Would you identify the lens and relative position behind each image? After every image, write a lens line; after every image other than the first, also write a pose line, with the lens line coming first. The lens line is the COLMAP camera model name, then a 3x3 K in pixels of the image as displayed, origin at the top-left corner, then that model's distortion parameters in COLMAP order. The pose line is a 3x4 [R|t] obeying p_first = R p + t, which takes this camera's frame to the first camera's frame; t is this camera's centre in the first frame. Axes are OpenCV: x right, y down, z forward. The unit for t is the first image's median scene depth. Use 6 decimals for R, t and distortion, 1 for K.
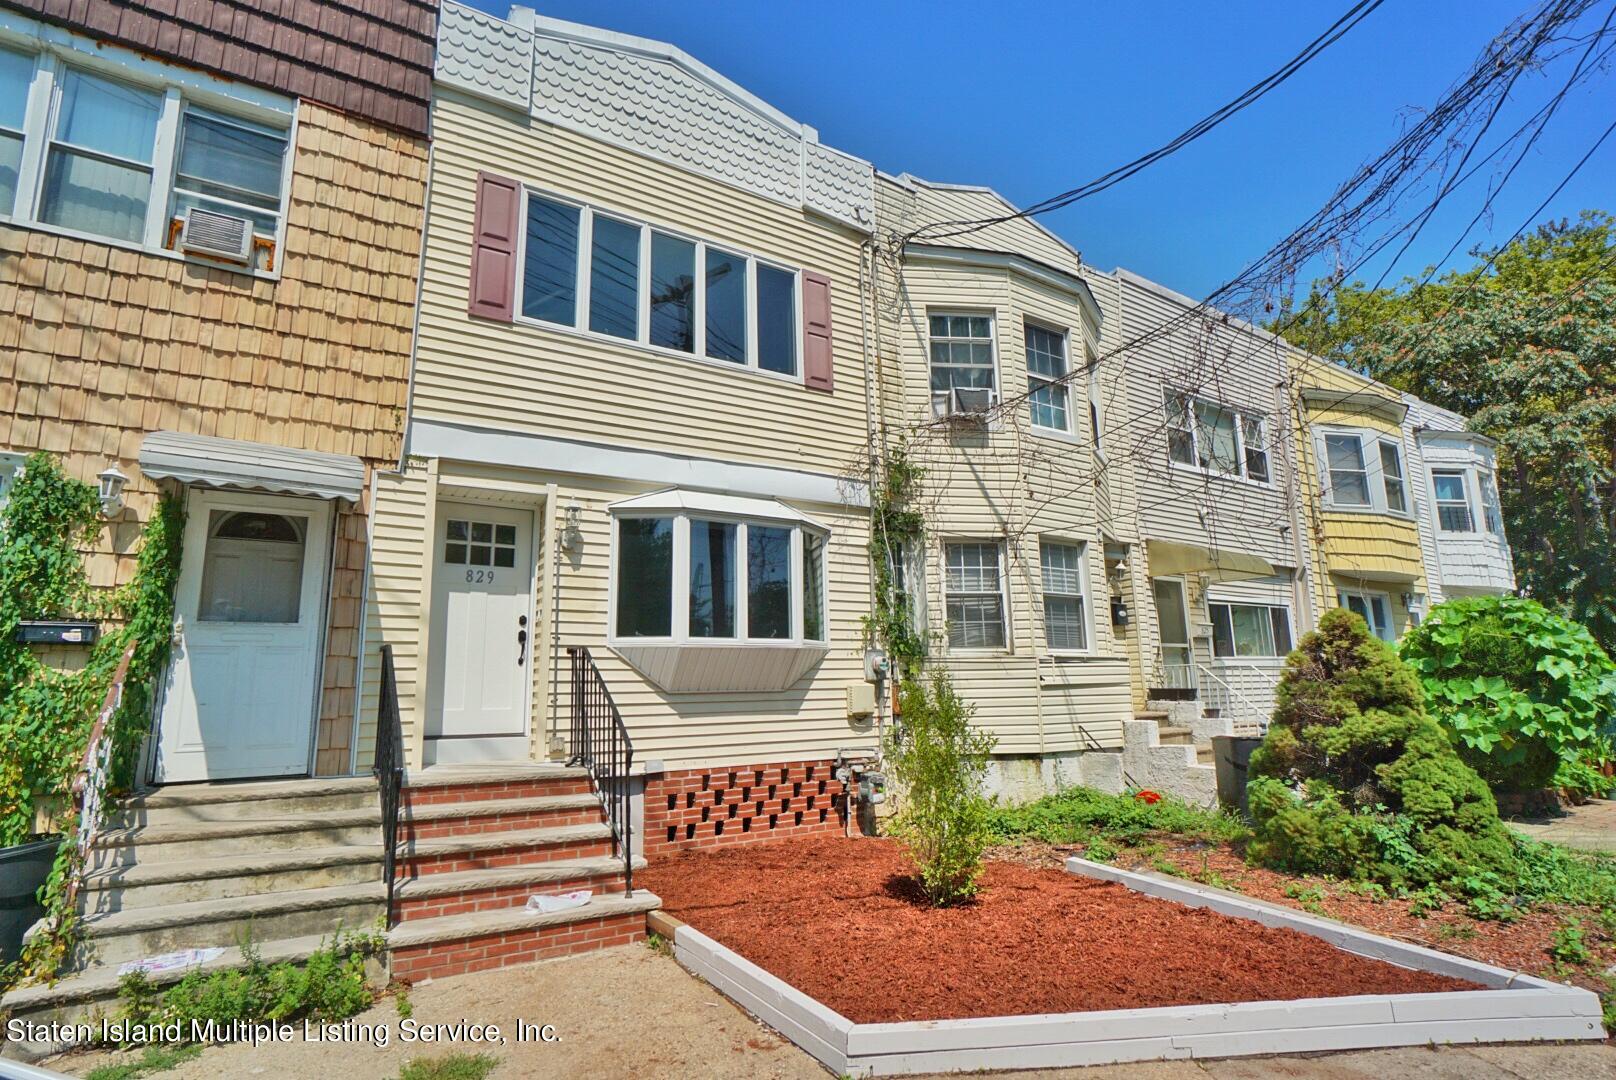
lens RADIAL K [[887.1, 0, 834.2], [0, 887.1, 518.8], [0, 0, 1]] dist [-0.053408, 0.028007]
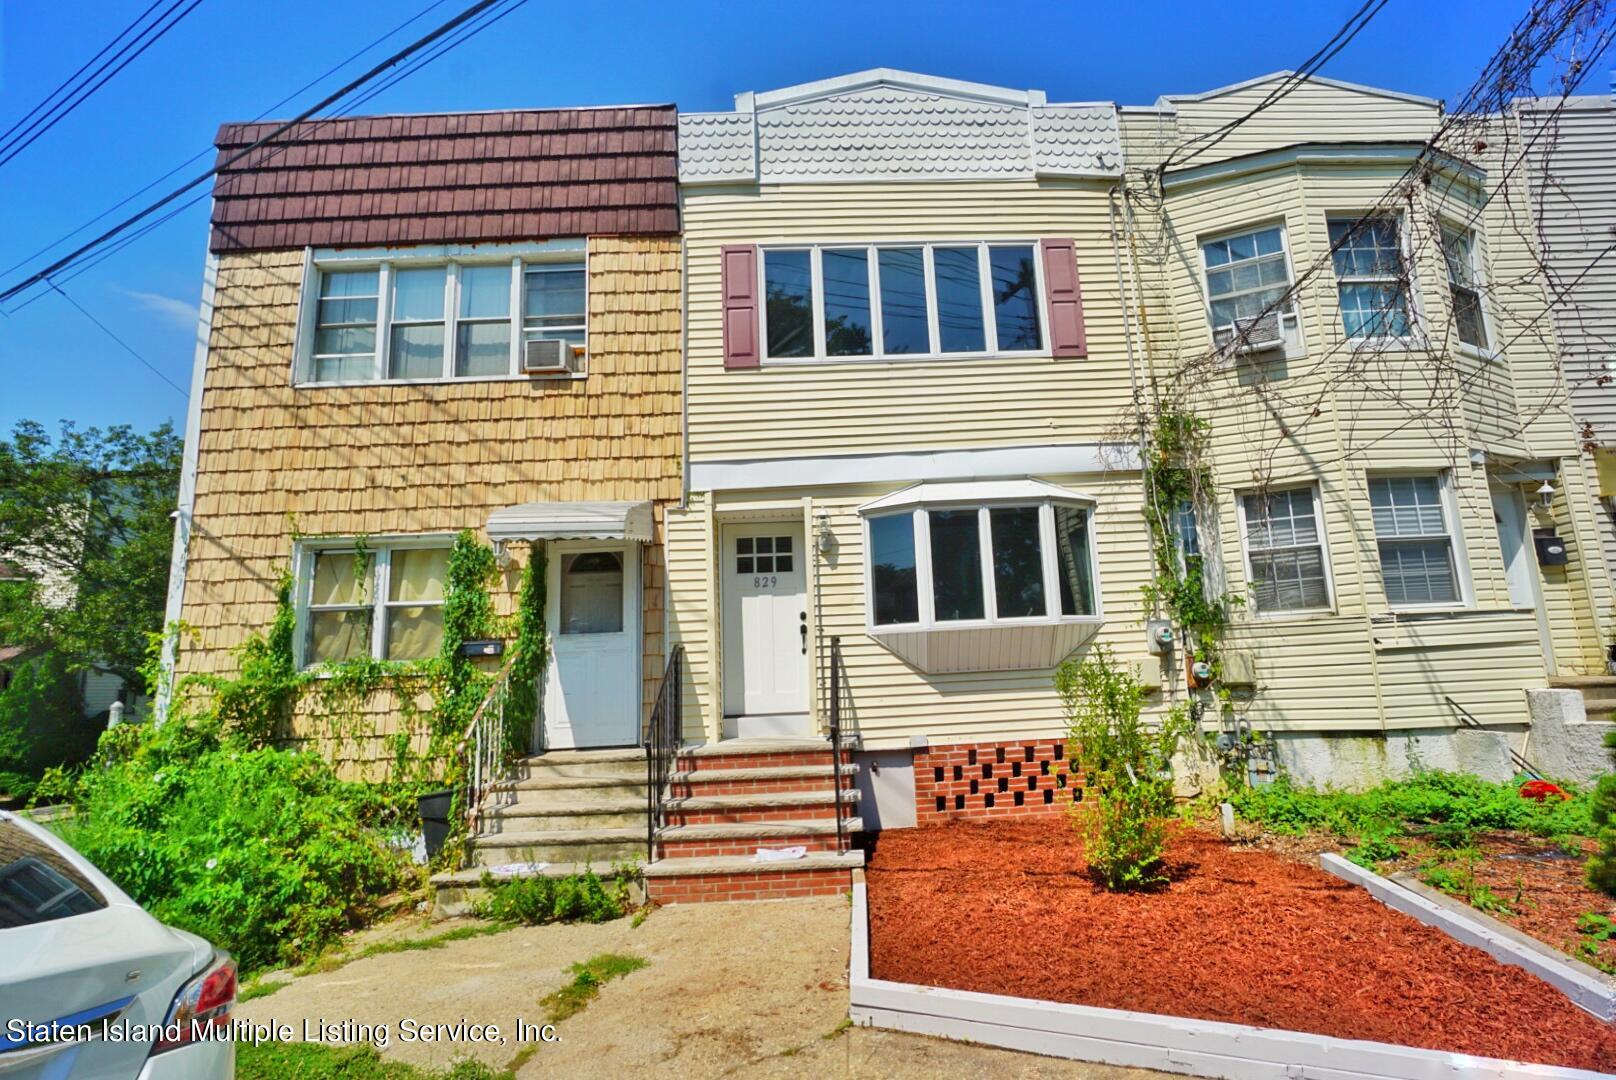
lens RADIAL K [[887.1, 0, 834.2], [0, 887.1, 518.8], [0, 0, 1]] dist [-0.053408, 0.028007]
pose [[0.832276, -0.118863, -0.541468, 0.325643], [0.135252, 0.990765, -0.009599, 0.004475], [0.537608, -0.065246, 0.840667, 0.042475]]
